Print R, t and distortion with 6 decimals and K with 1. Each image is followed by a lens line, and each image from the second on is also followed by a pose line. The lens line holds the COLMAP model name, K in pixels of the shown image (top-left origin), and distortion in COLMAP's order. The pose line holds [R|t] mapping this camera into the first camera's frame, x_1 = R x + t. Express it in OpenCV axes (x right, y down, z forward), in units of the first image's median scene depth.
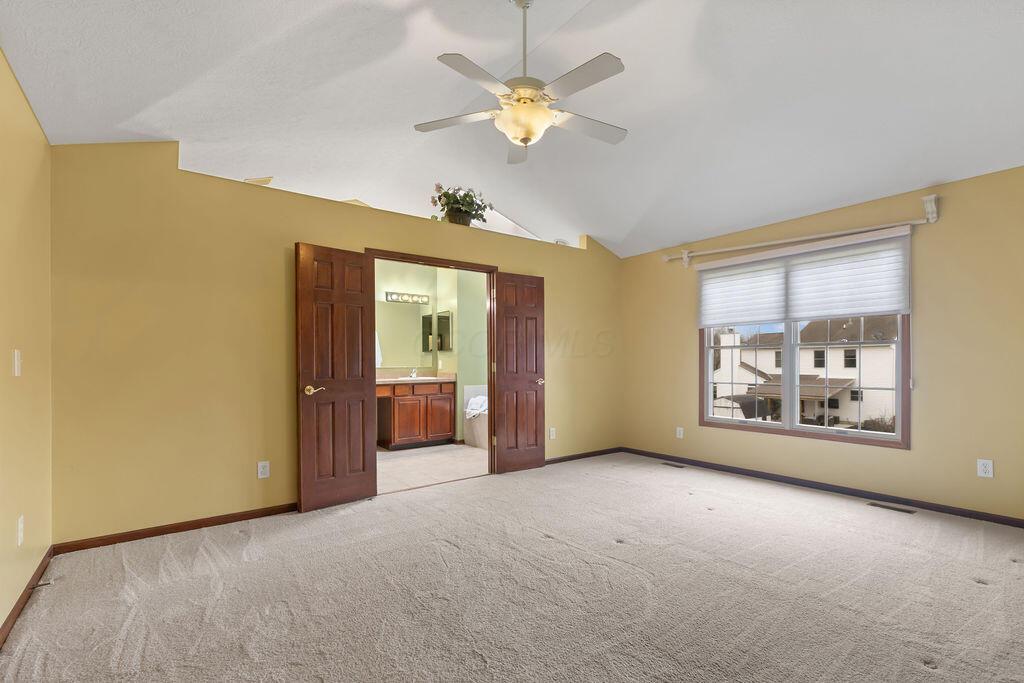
lens RADIAL K [[468.8, 0, 513.1], [0, 468.8, 354.9], [0, 0, 1]] dist [0.002876, 0.000323]
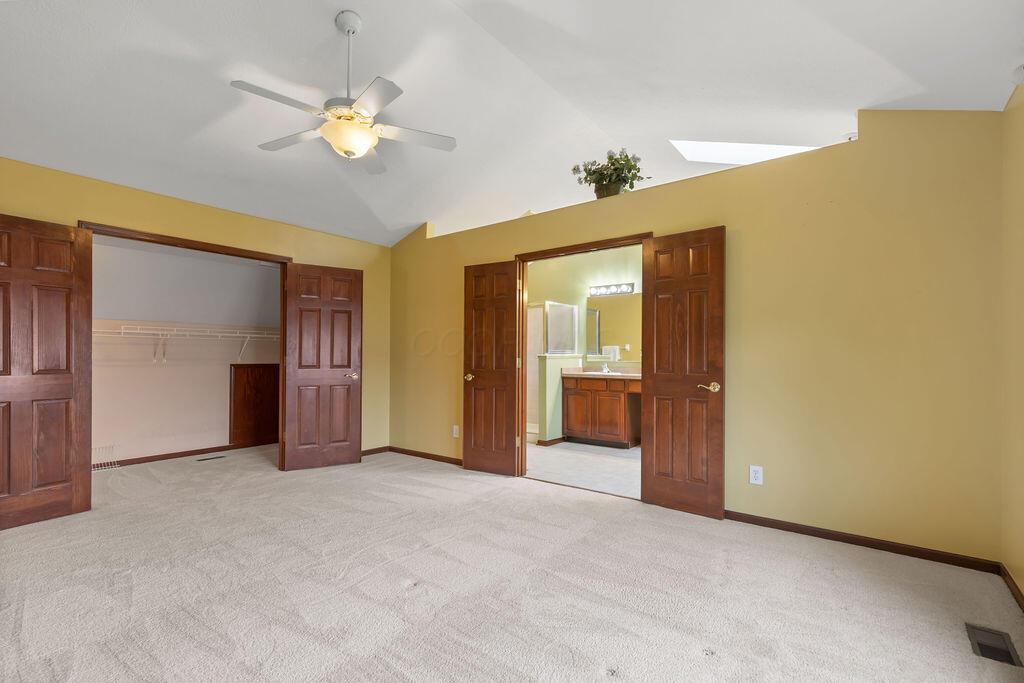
lens RADIAL K [[459.6, 0, 526.9], [0, 459.6, 343.9], [0, 0, 1]] dist [0.005143, 0.000571]
pose [[0.273914, -0.029137, -0.961313, 0.644725], [0.007182, 0.999575, -0.028251, 0.015678], [0.961727, 0.000834, 0.274007, 0.613181]]
